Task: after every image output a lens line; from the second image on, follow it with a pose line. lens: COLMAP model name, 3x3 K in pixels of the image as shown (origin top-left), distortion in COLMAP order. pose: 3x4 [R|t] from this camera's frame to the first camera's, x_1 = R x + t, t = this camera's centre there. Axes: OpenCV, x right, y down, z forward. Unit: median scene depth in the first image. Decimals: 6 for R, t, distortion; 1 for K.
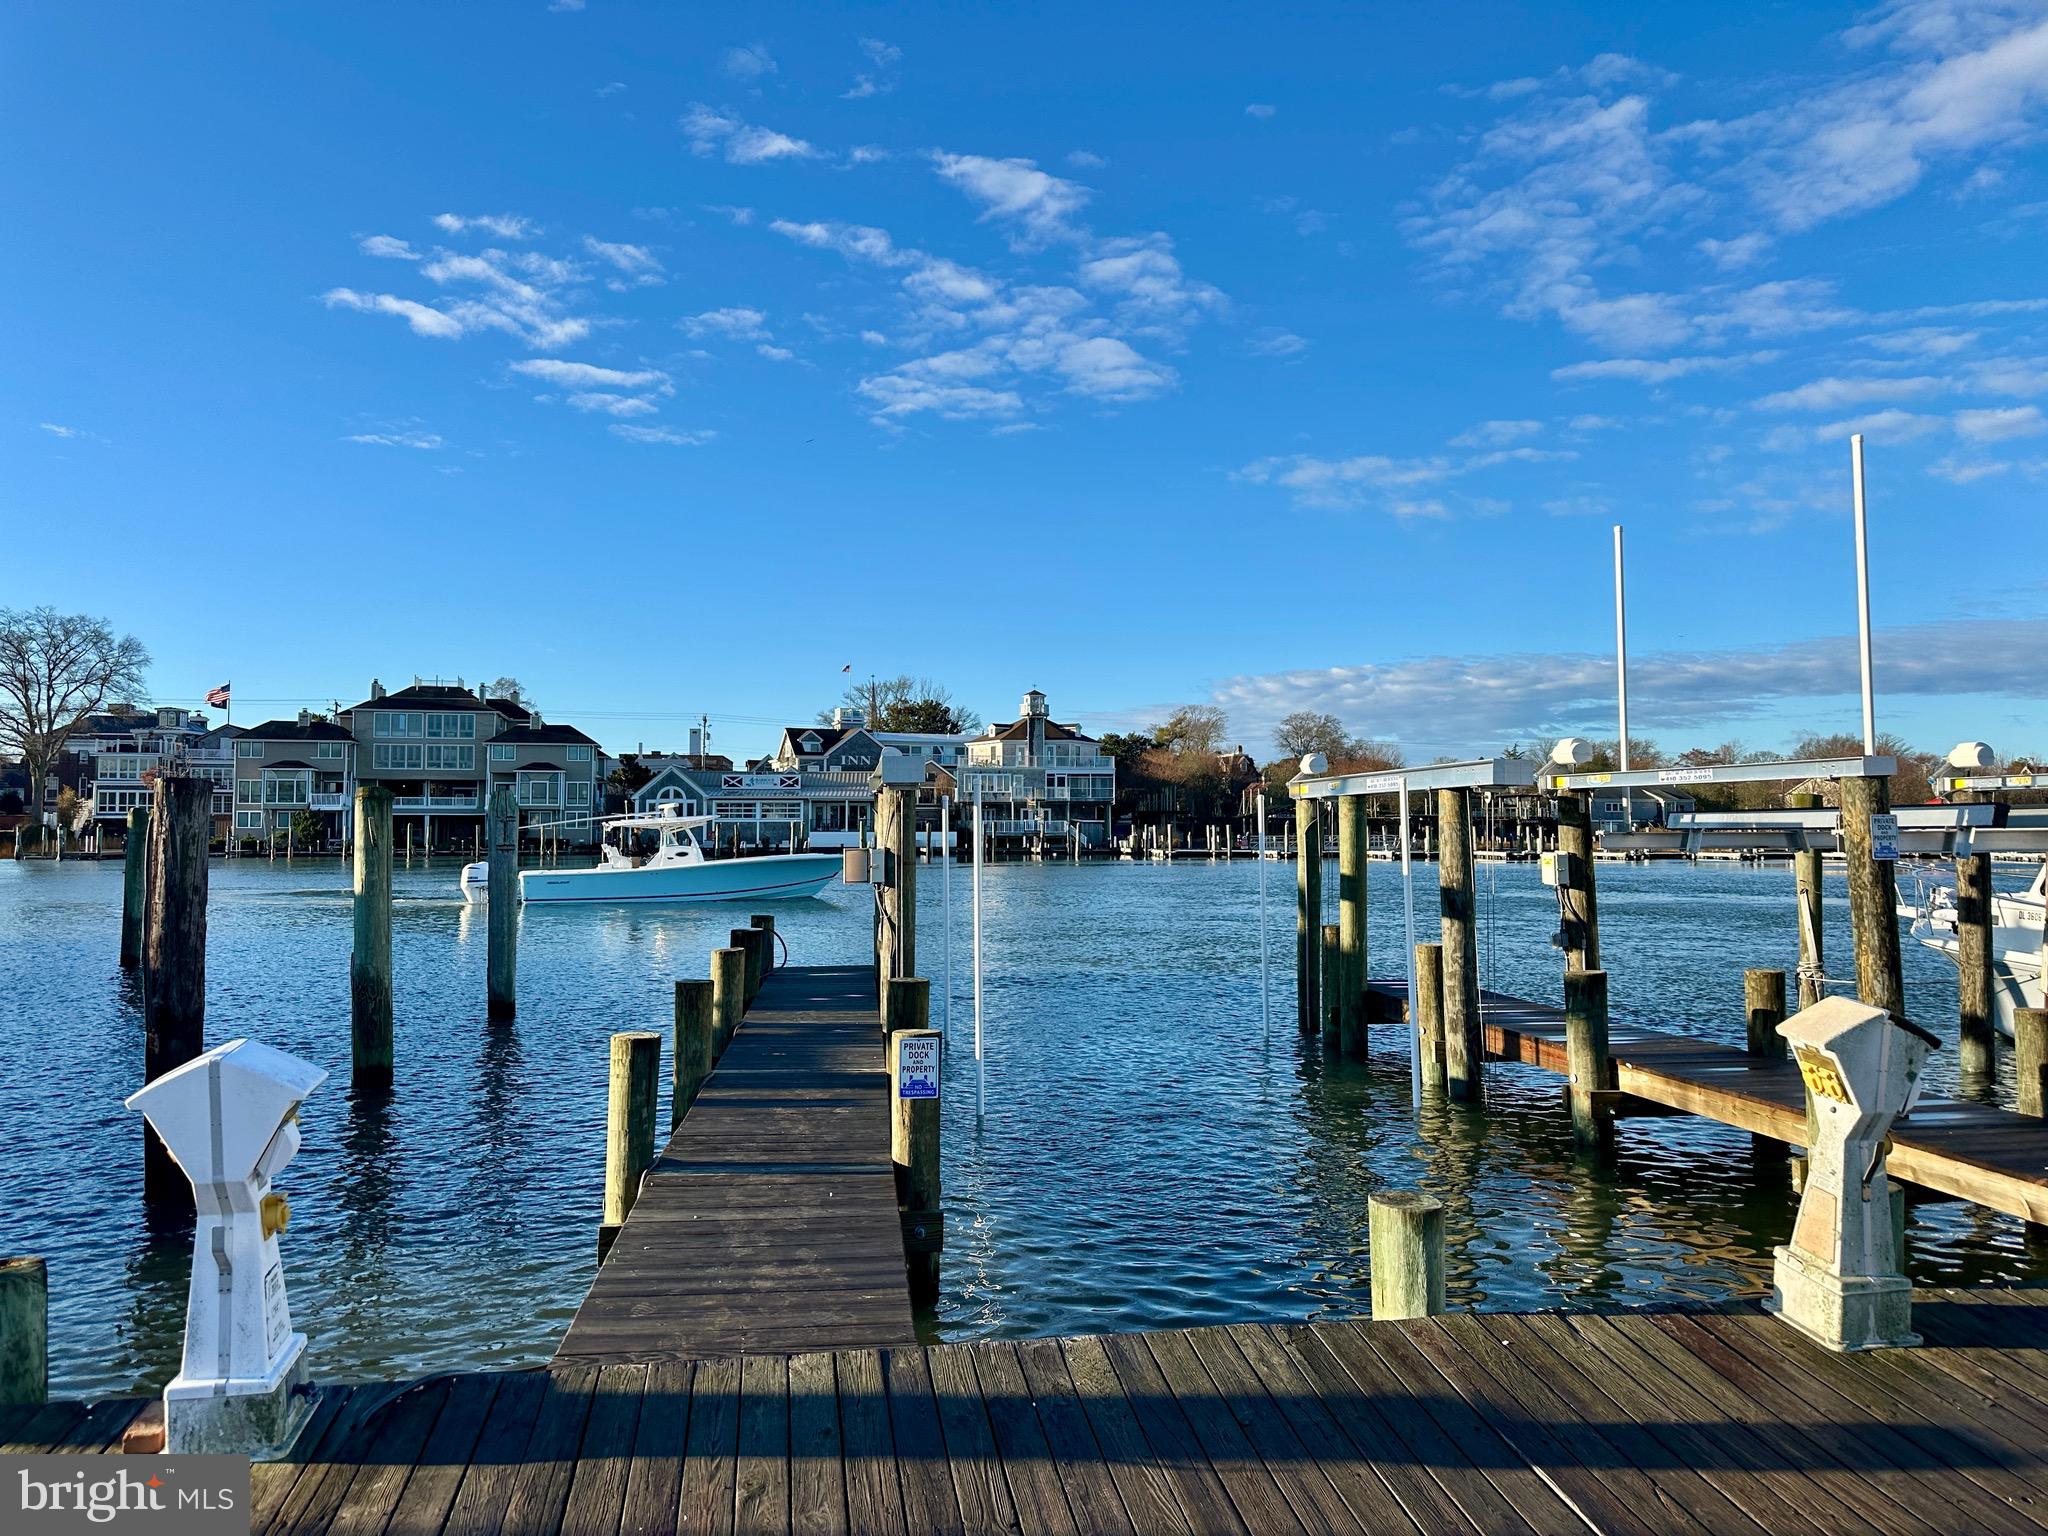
lens RADIAL K [[1385.9, 0, 1024.0], [0, 1385.9, 768.0], [0, 0, 1]] dist [-0.001311, -0.000893]
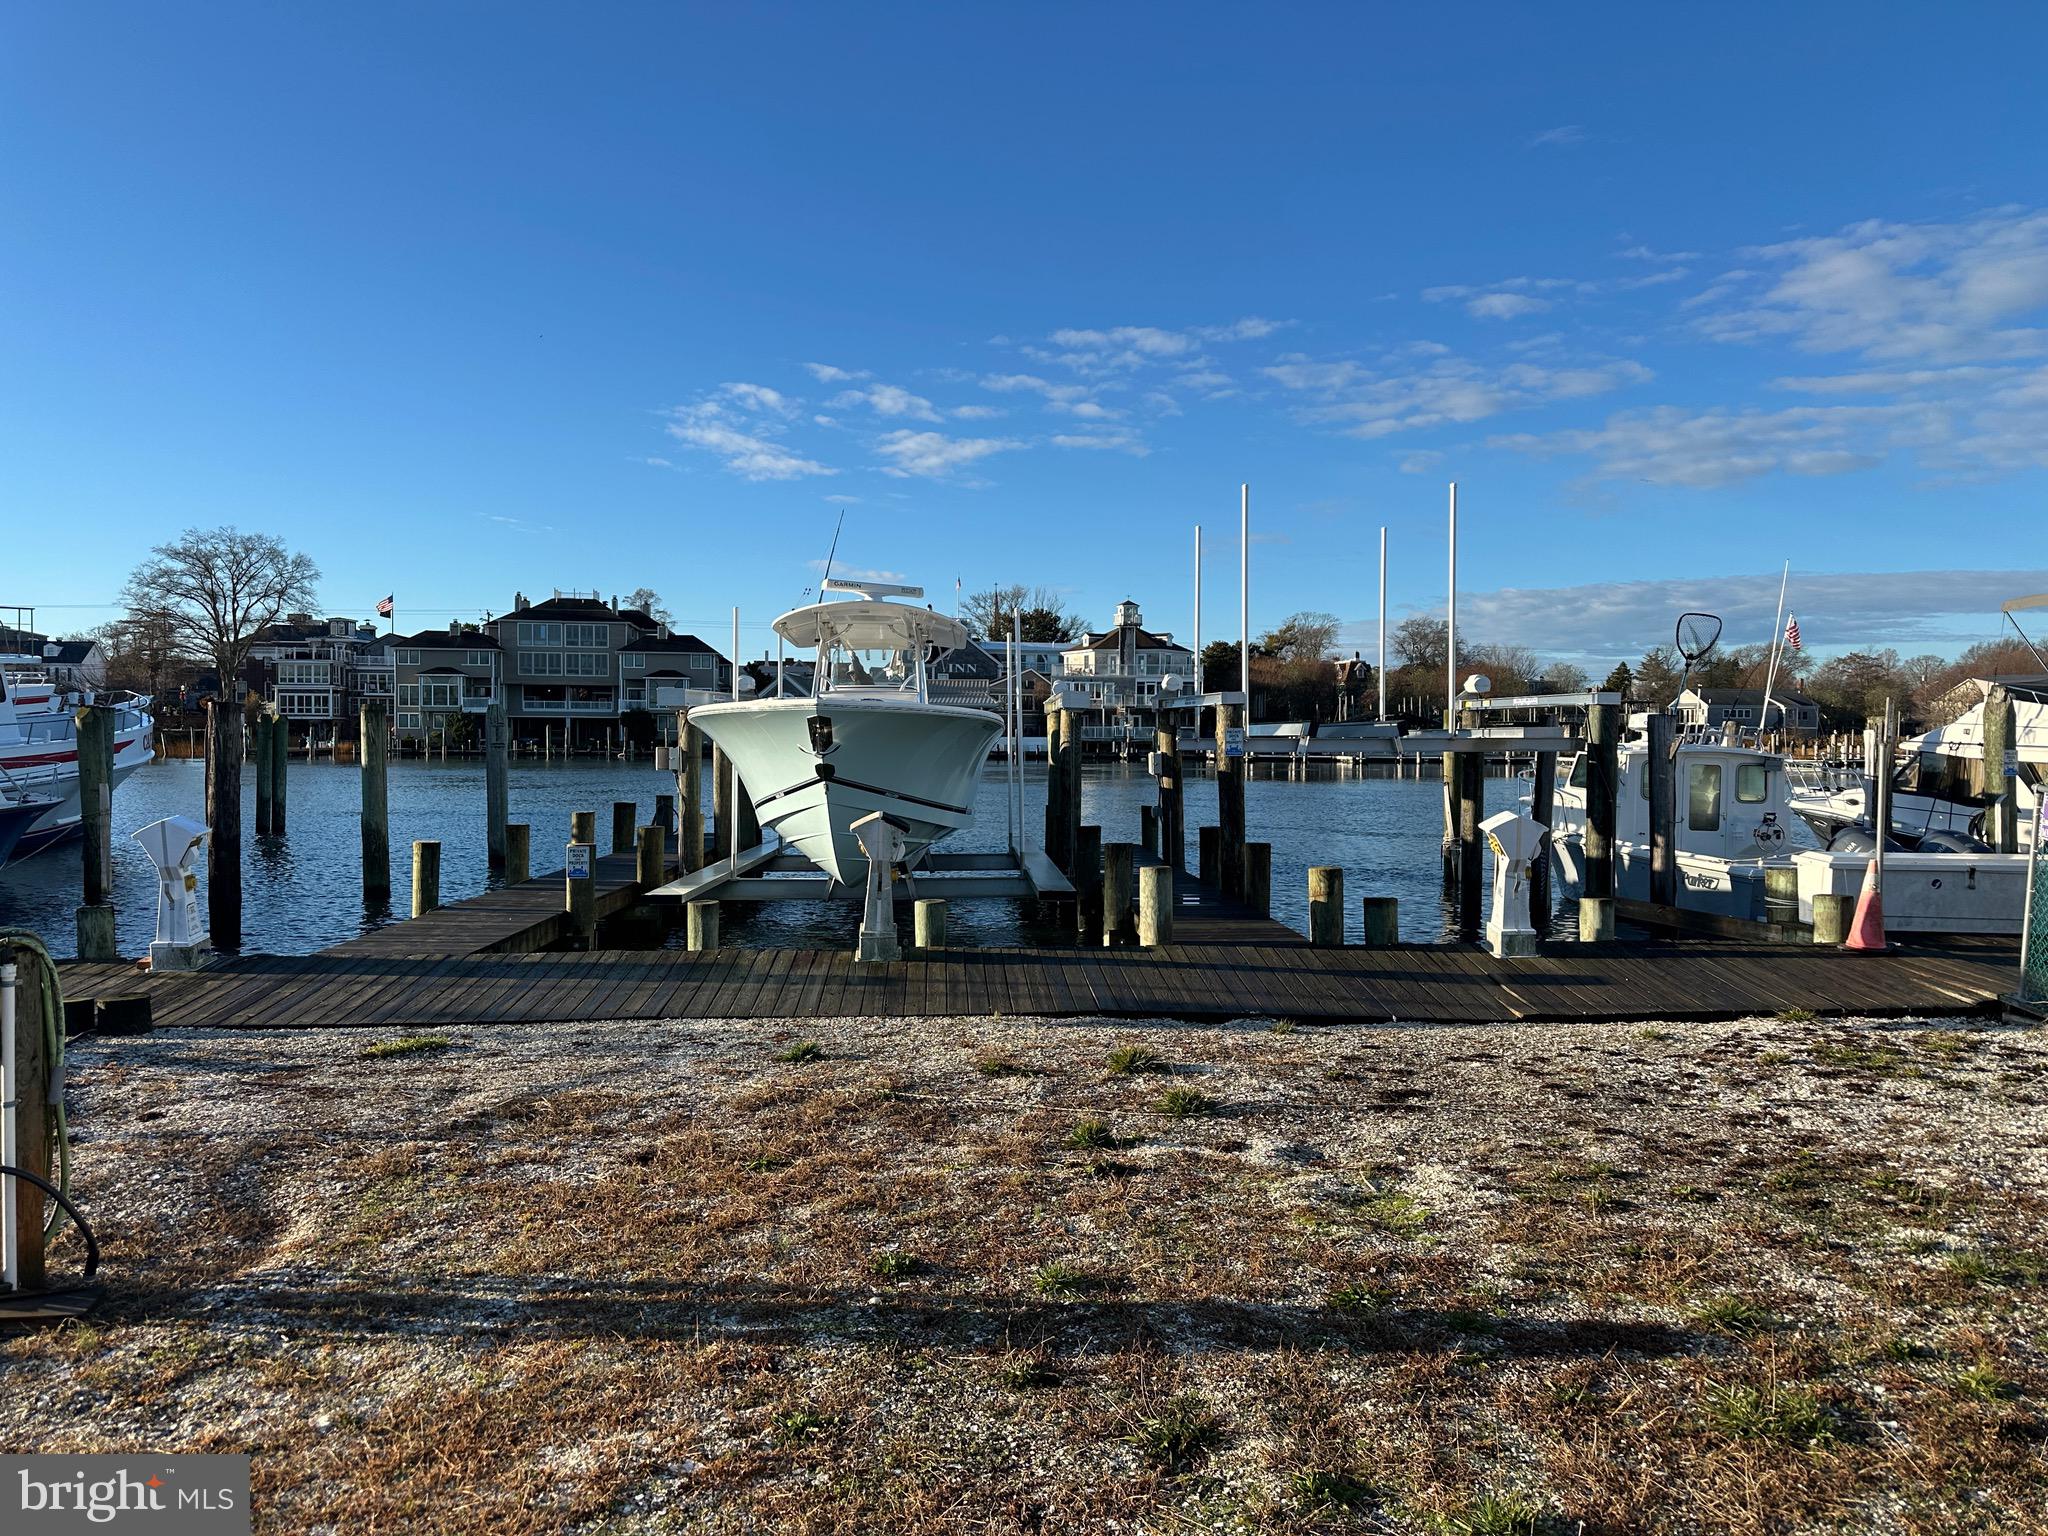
lens RADIAL K [[1432.8, 0, 1022.4], [0, 1432.8, 777.7], [0, 0, 1]] dist [0.114644, -0.138859]
pose [[0.991117, 0.011129, -0.132525, 0.075382], [-0.001222, 0.997213, 0.074599, -0.004395], [0.132986, -0.073775, 0.988368, -0.082256]]
